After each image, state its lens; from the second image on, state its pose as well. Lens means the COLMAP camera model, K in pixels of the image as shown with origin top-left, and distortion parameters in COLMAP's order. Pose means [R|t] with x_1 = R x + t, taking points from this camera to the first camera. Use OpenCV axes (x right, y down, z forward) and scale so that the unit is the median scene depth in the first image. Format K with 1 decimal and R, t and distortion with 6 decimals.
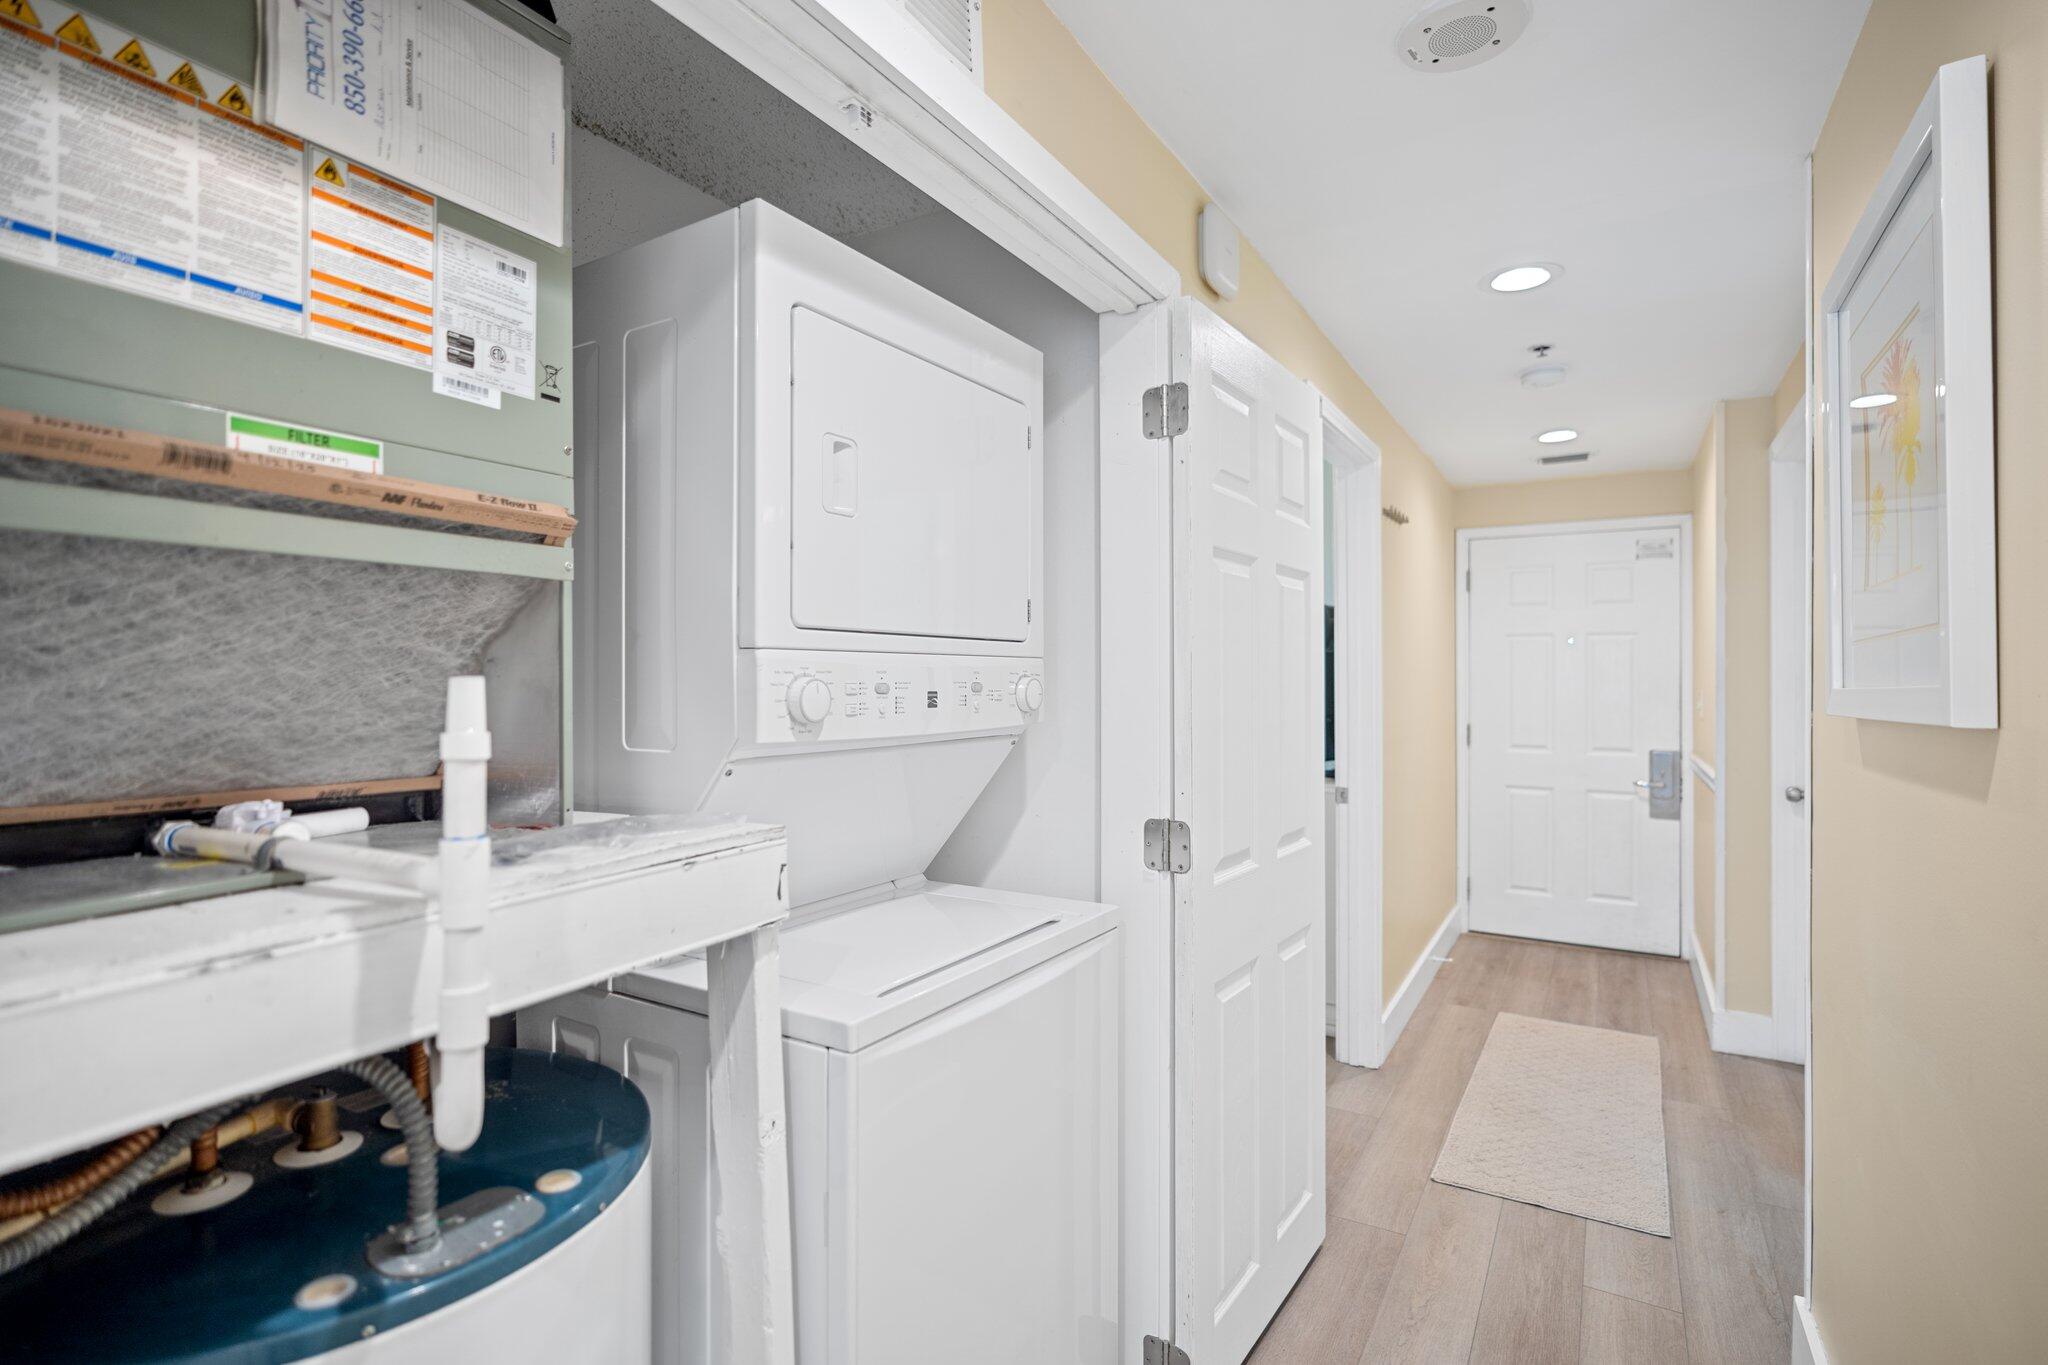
lens RADIAL K [[987.3, 0, 1012.2], [0, 987.3, 673.6], [0, 0, 1]] dist [-0.013024, 0.005919]
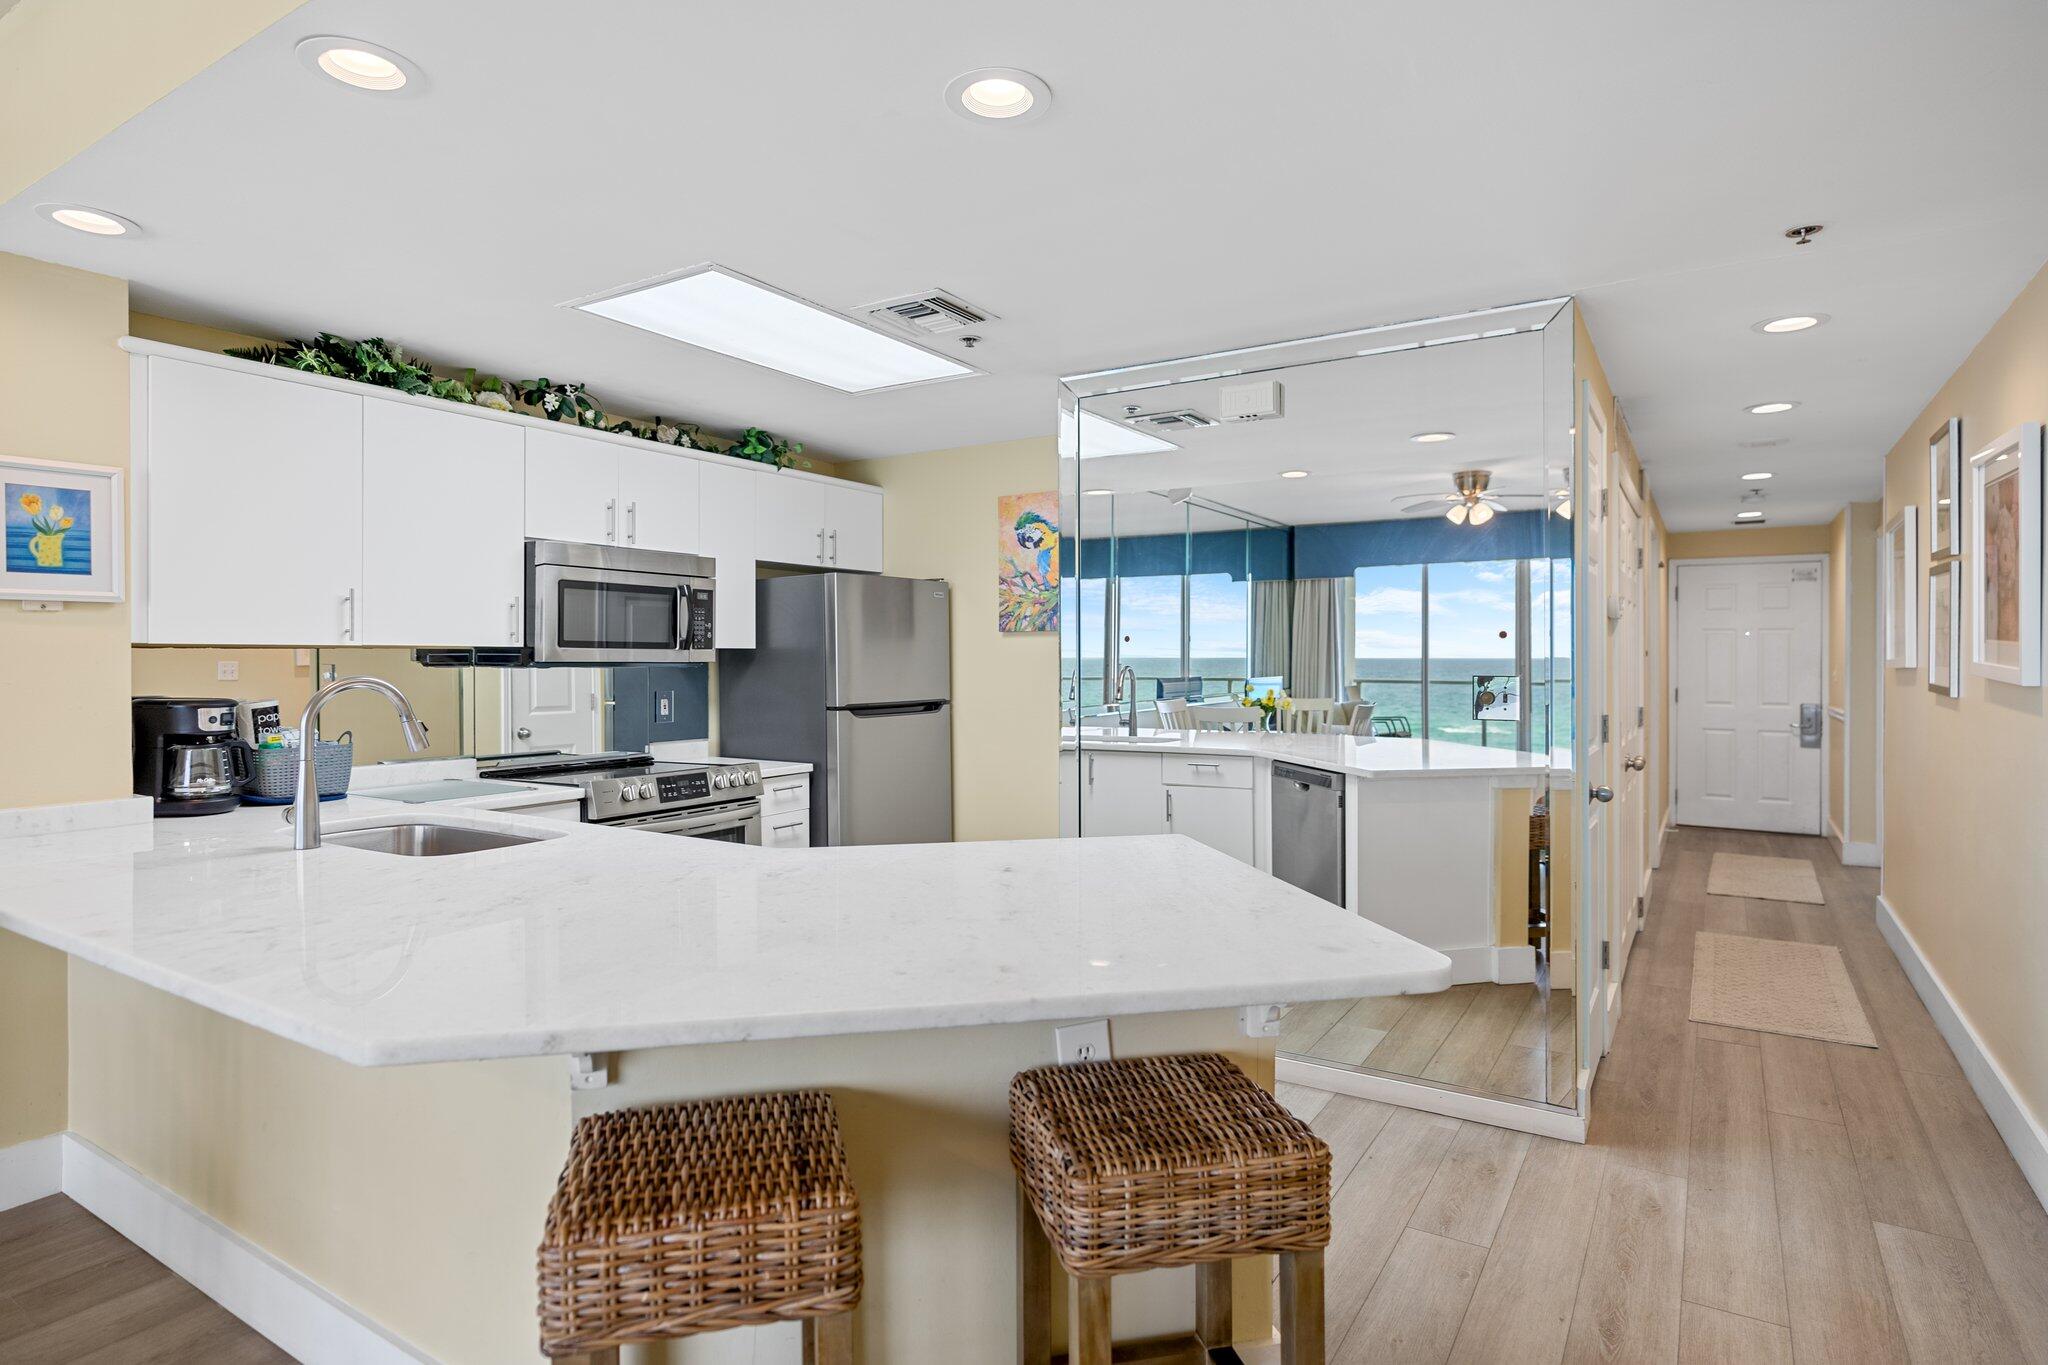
lens RADIAL K [[1102.9, 0, 1016.3], [0, 1102.9, 659.9], [0, 0, 1]] dist [-0.003536, 0.001977]
pose [[0.999810, 0.002971, -0.019257, -0.574262], [-0.002934, 0.999994, 0.001949, 0.008638], [0.019263, -0.001892, 0.999813, -0.787605]]
